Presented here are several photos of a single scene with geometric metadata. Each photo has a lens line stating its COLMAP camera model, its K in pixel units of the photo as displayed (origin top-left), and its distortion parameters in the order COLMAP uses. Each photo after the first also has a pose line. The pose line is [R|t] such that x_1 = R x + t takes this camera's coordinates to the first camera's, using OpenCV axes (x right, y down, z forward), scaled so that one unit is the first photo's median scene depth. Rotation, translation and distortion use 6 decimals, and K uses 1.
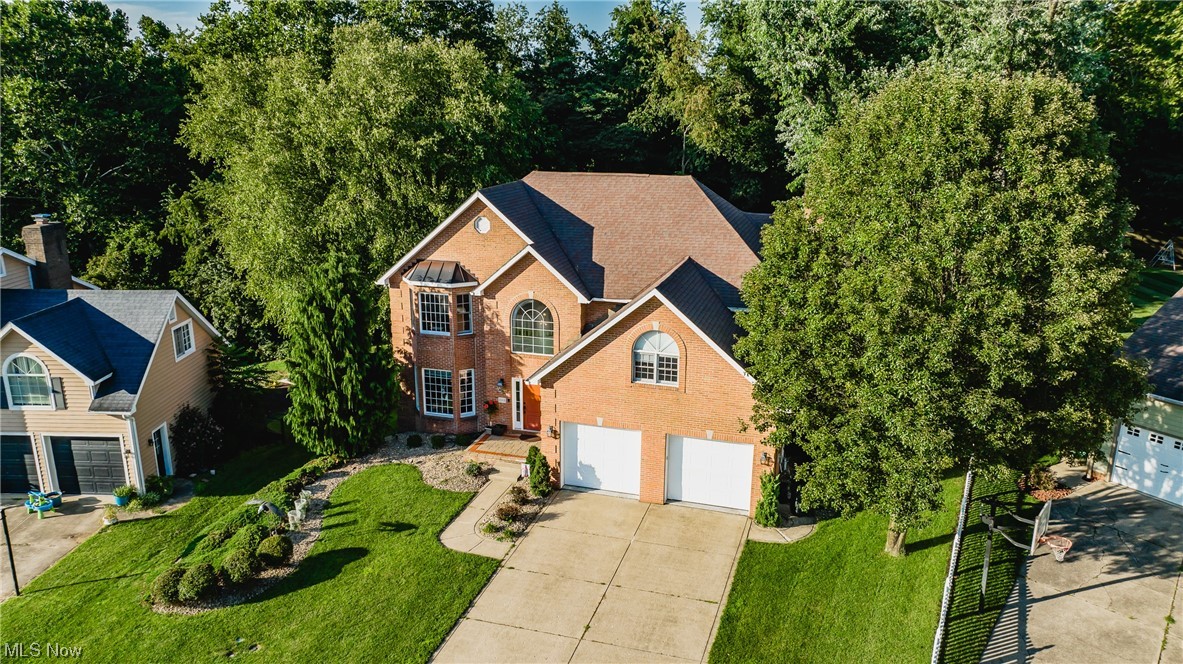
lens RADIAL K [[834.8, 0, 593.1], [0, 834.8, 332.3], [0, 0, 1]] dist [-0.030960, -0.001540]
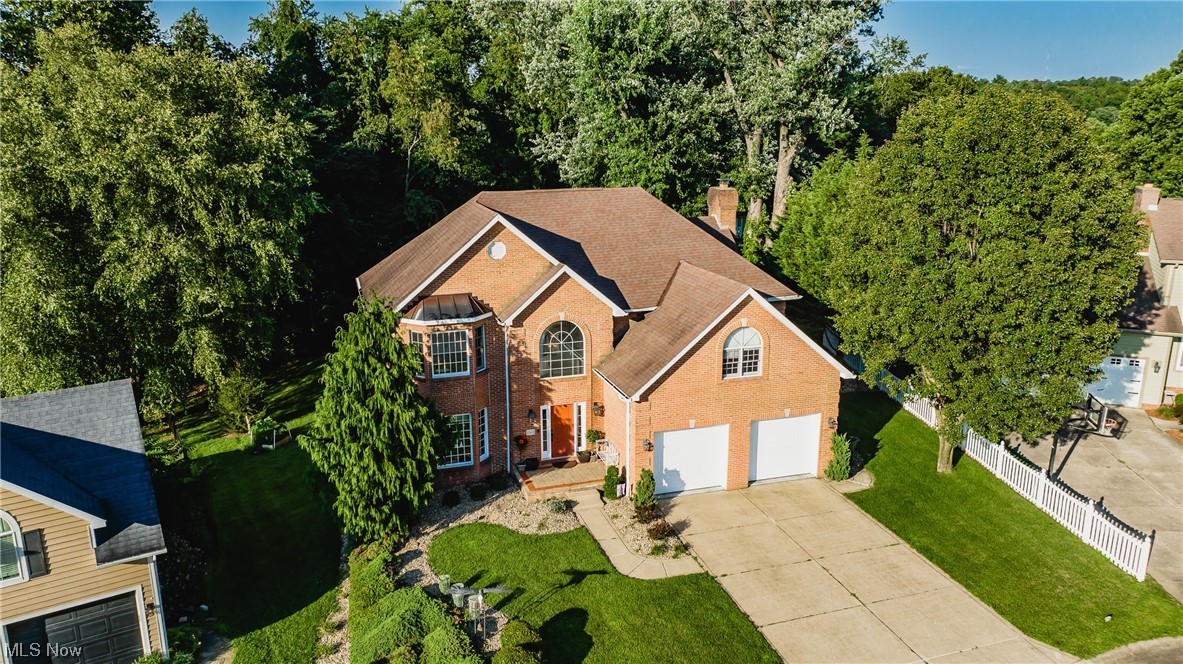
lens RADIAL K [[834.8, 0, 588.9], [0, 834.8, 333.3], [0, 0, 1]] dist [-0.030960, -0.001540]
pose [[0.833310, -0.150103, 0.532037, -0.567034], [0.159585, 0.986774, 0.028444, -0.048002], [-0.529270, 0.061202, 0.846243, 0.166374]]
